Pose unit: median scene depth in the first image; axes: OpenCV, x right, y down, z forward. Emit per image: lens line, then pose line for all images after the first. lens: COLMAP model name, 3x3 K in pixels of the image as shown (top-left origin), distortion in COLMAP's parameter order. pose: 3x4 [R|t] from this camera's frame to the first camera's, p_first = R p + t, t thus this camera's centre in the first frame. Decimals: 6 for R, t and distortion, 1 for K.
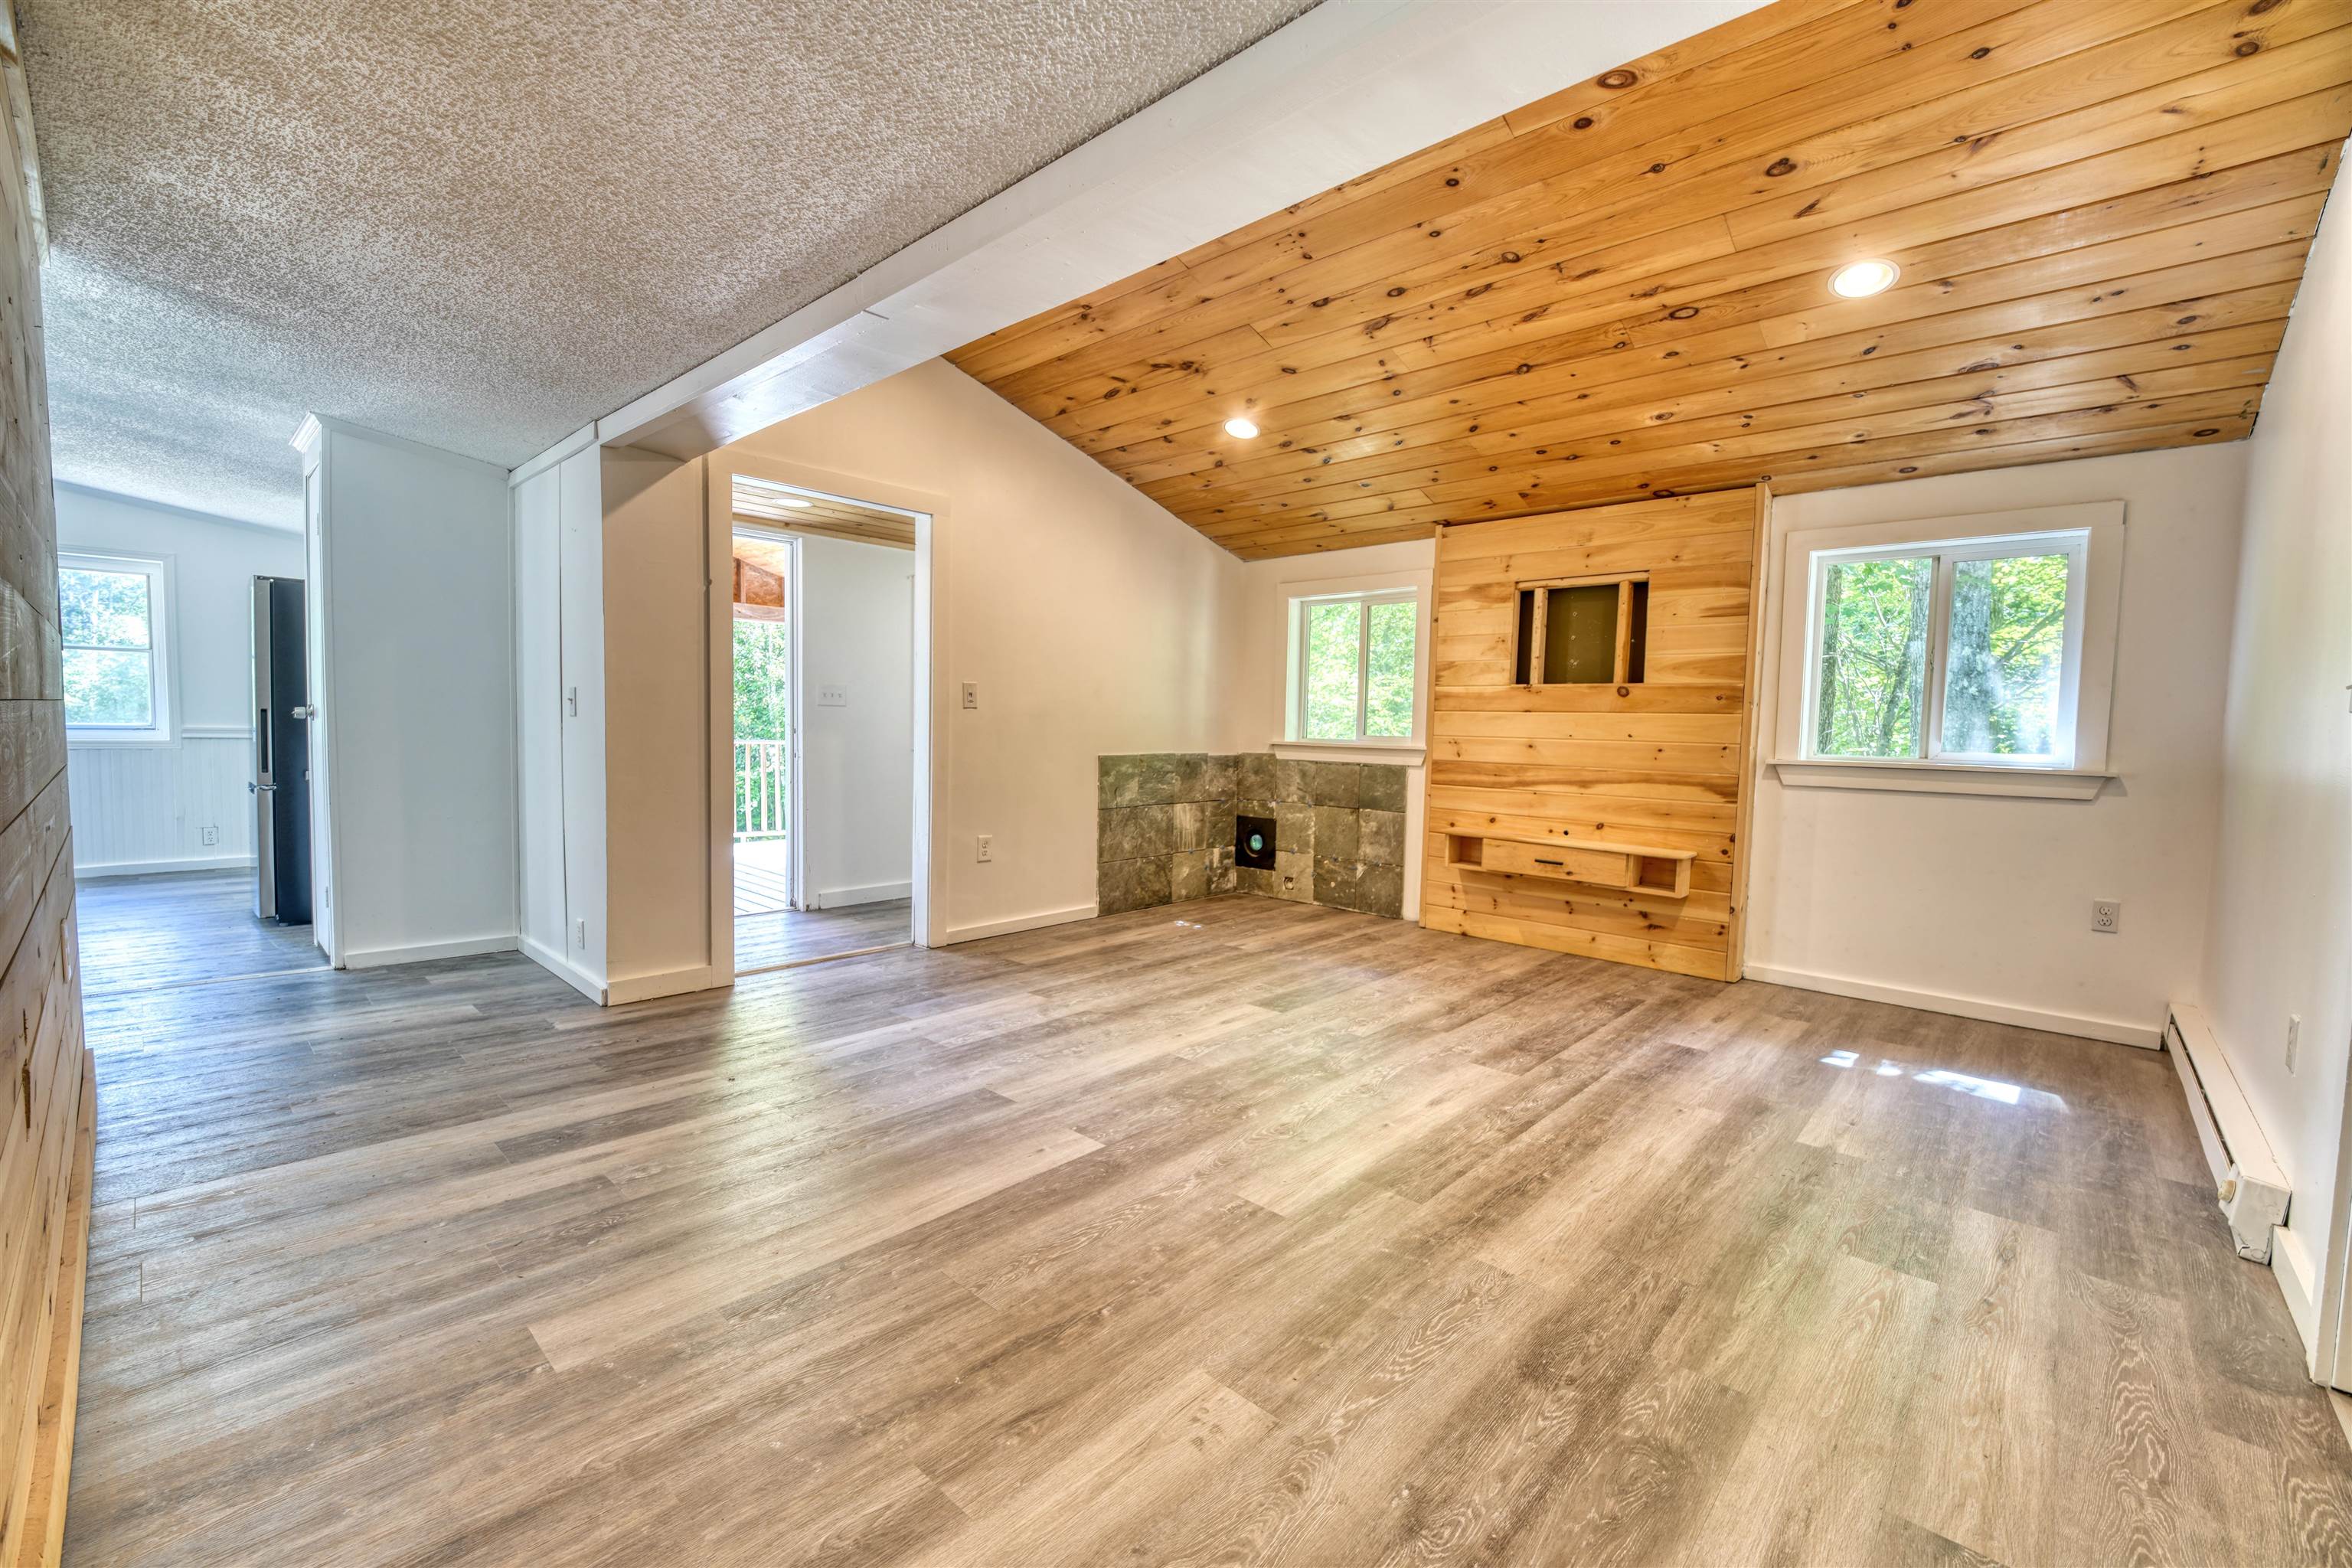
lens RADIAL K [[961.4, 0, 1181.9], [0, 961.4, 793.7], [0, 0, 1]] dist [0.009168, -0.013864]
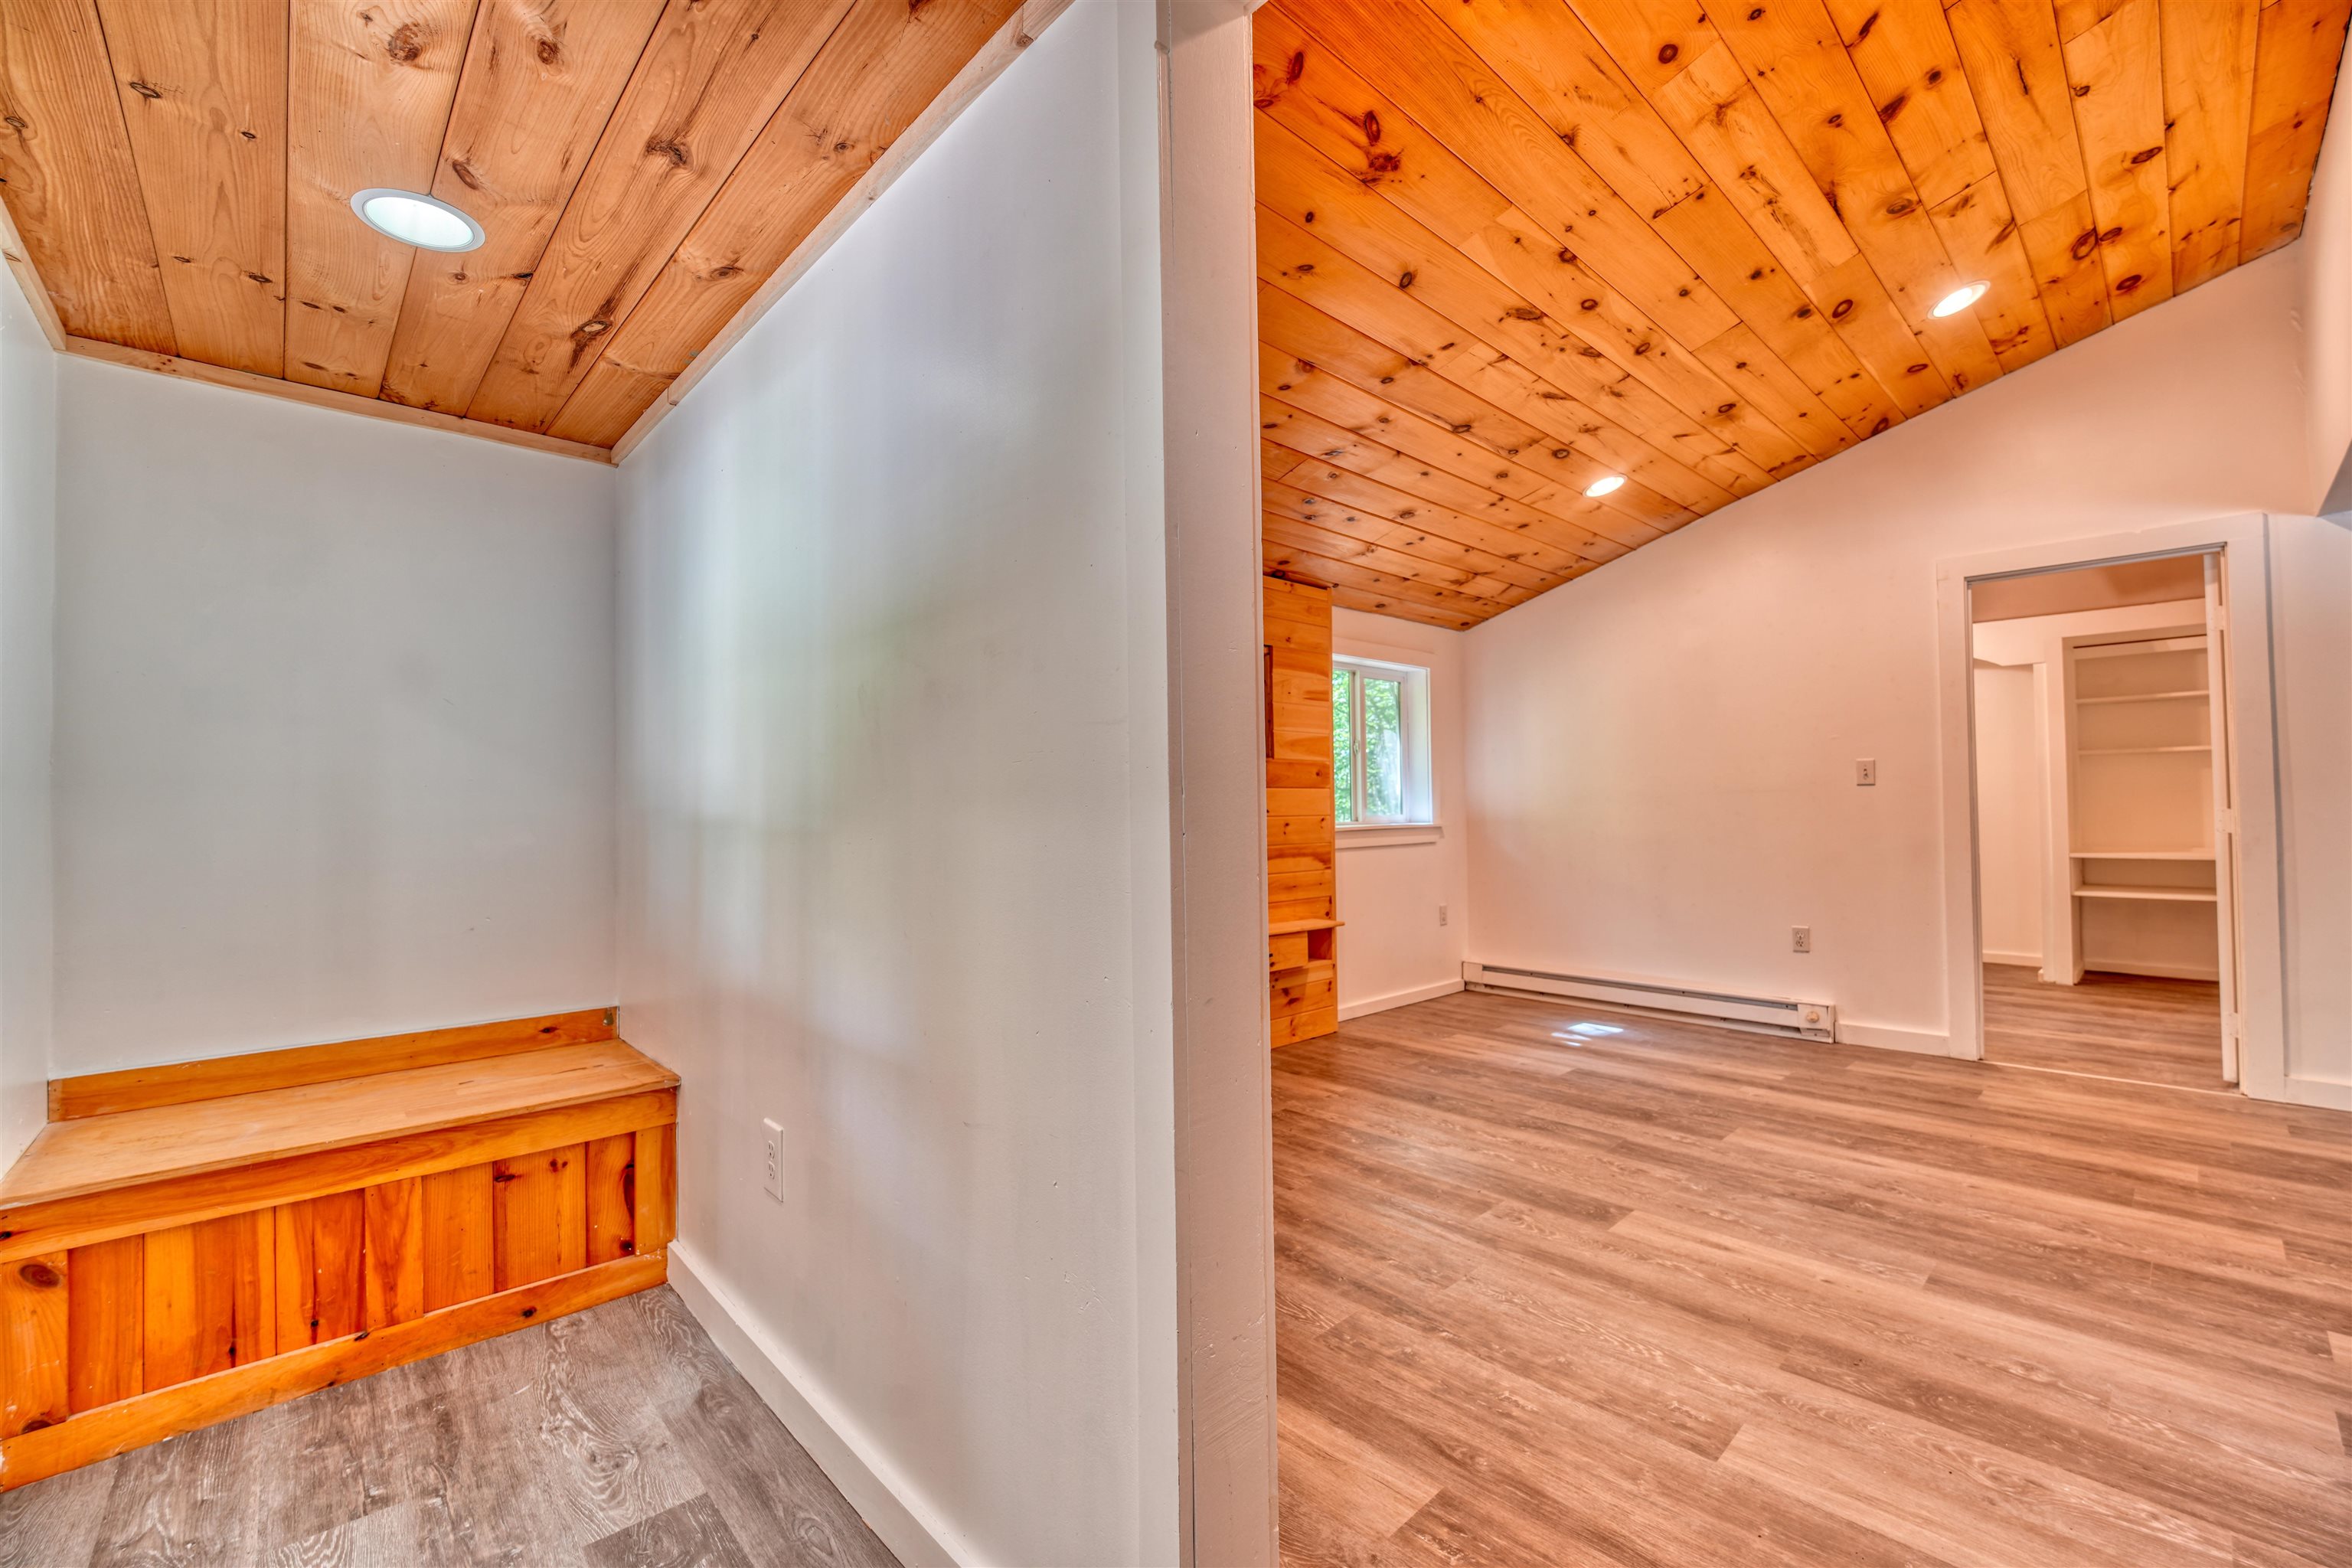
lens RADIAL K [[962.2, 0, 1176.0], [0, 962.2, 784.0], [0, 0, 1]] dist [-0.015913, -0.002270]
pose [[0.082419, -0.000555, 0.996598, -0.499166], [0.084435, 0.996408, -0.006428, -0.087337], [-0.993014, 0.084678, 0.082170, 0.994315]]
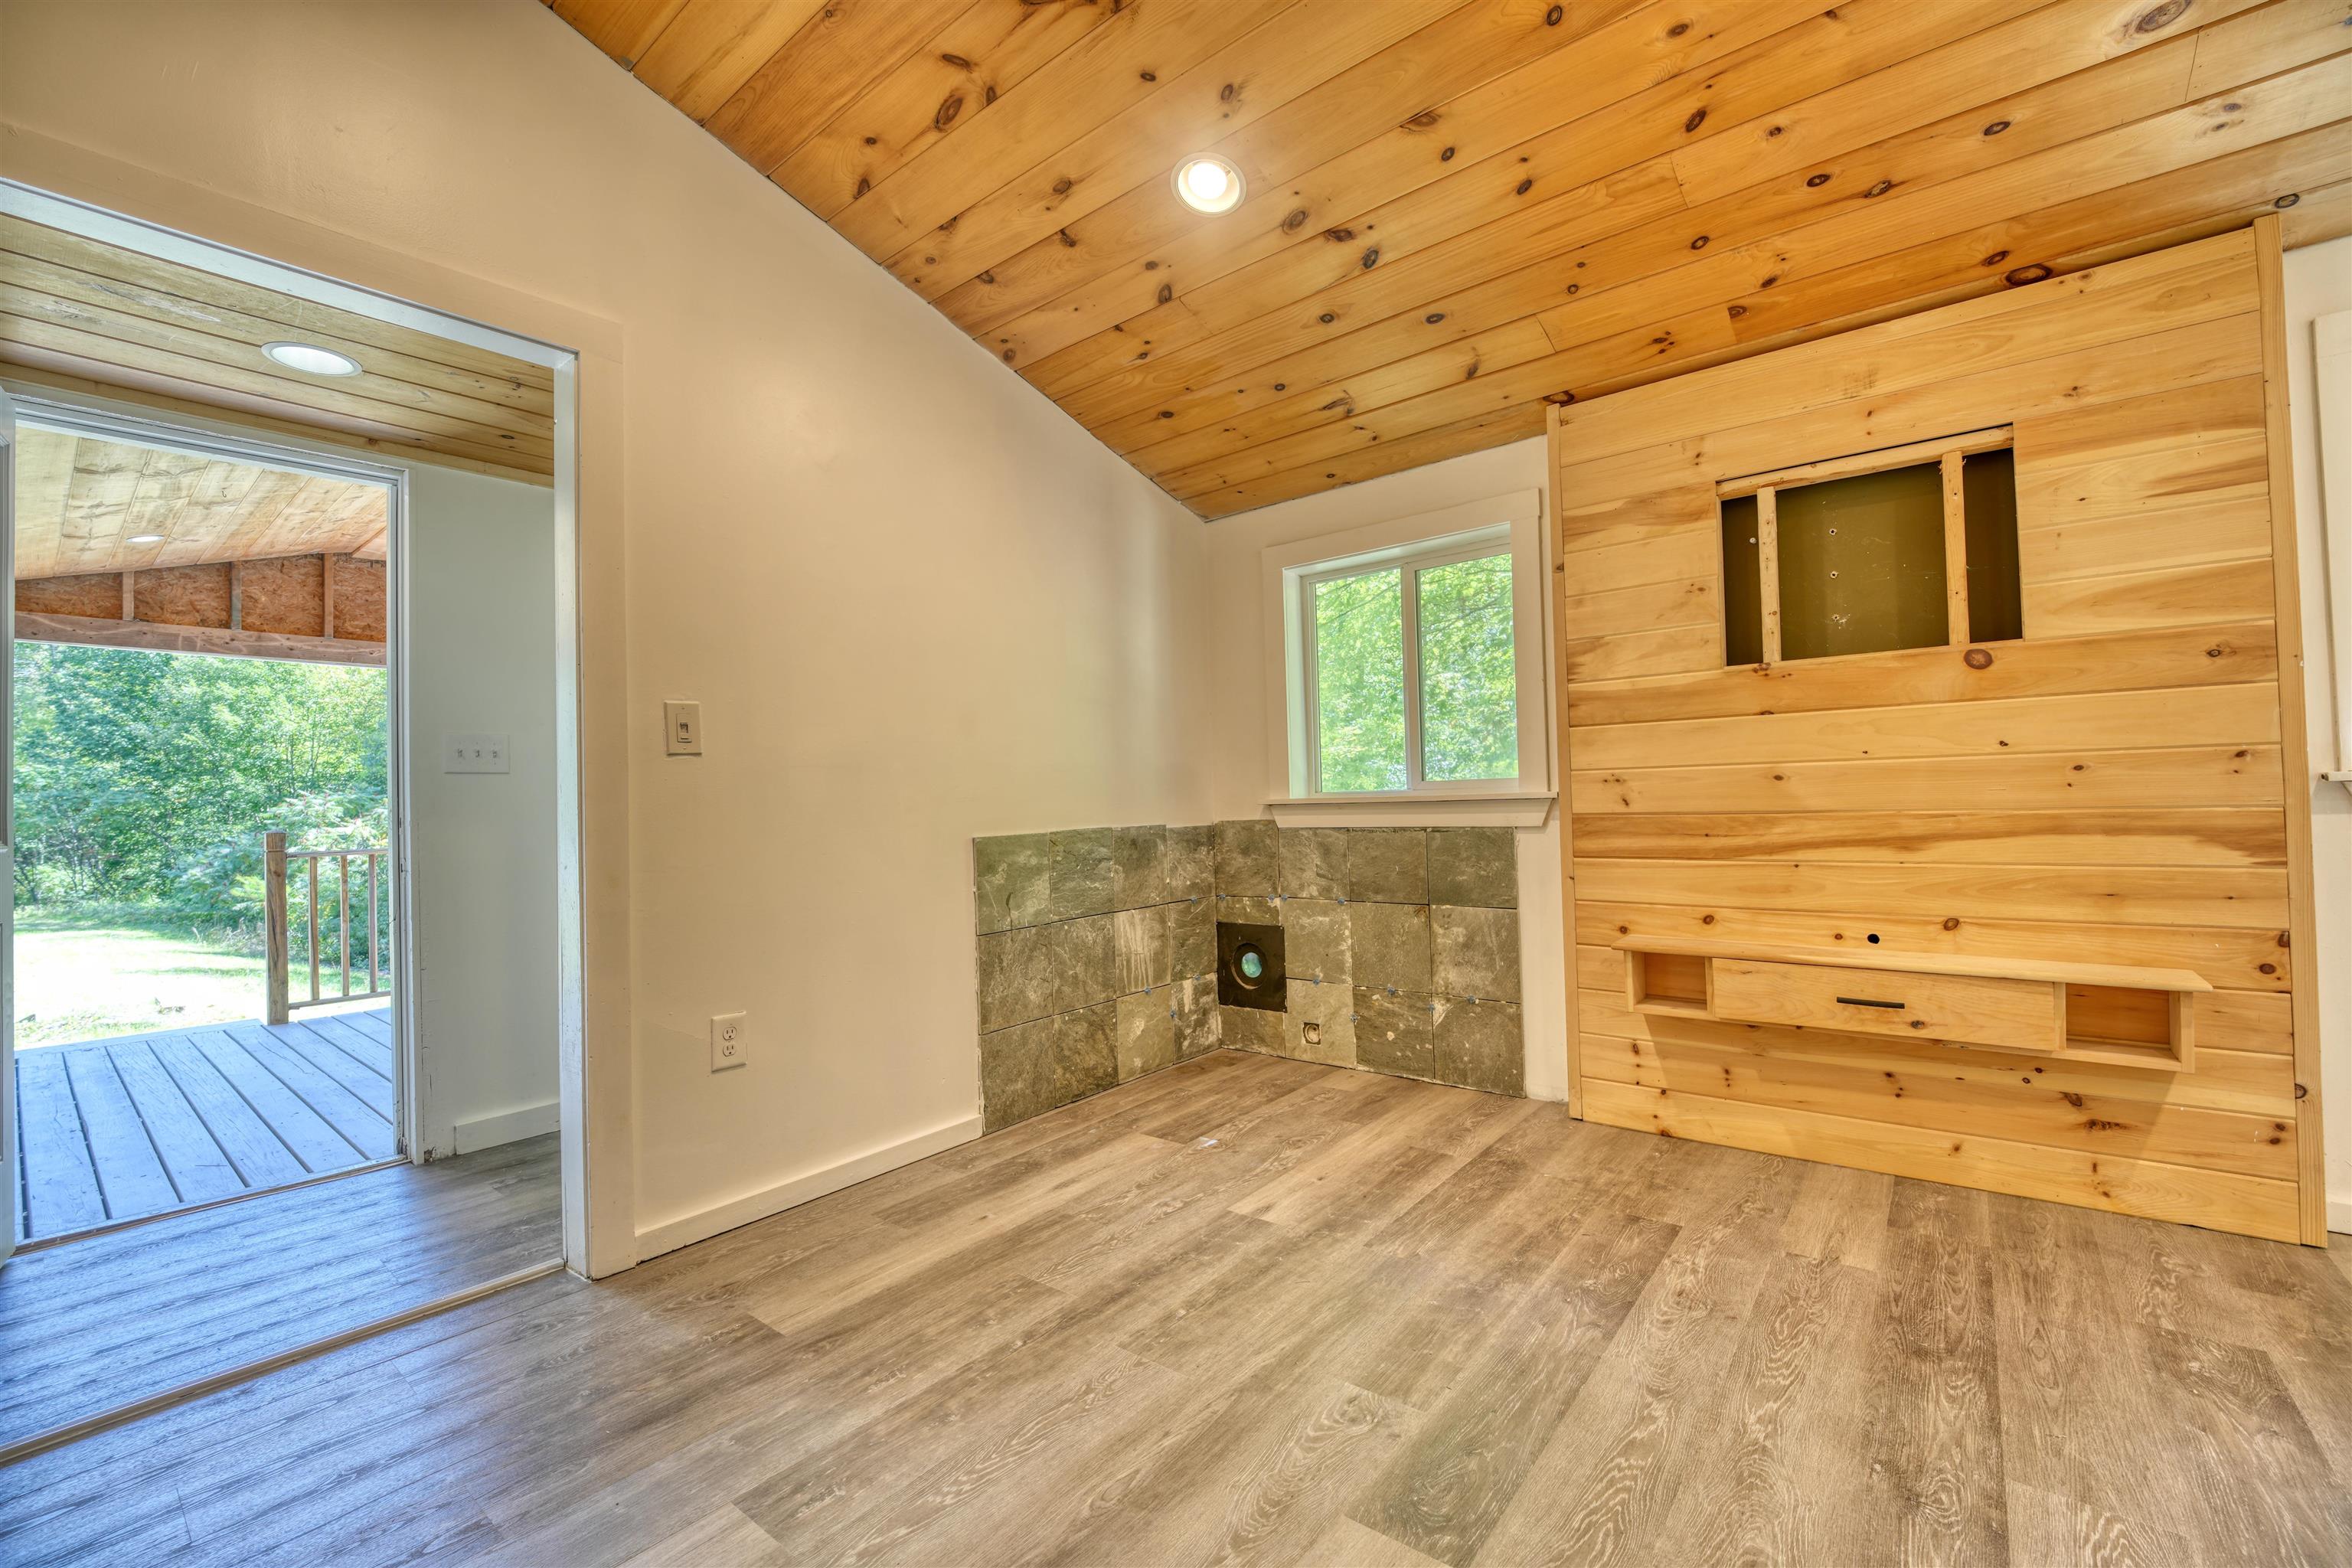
lens RADIAL K [[968.7, 0, 1181.5], [0, 968.7, 782.0], [0, 0, 1]] dist [0.010246, -0.016835]
pose [[0.996649, -0.049674, 0.064991, -0.002031], [0.055347, 0.994528, -0.088607, -0.018293], [-0.060233, 0.091907, 0.993944, 0.510943]]
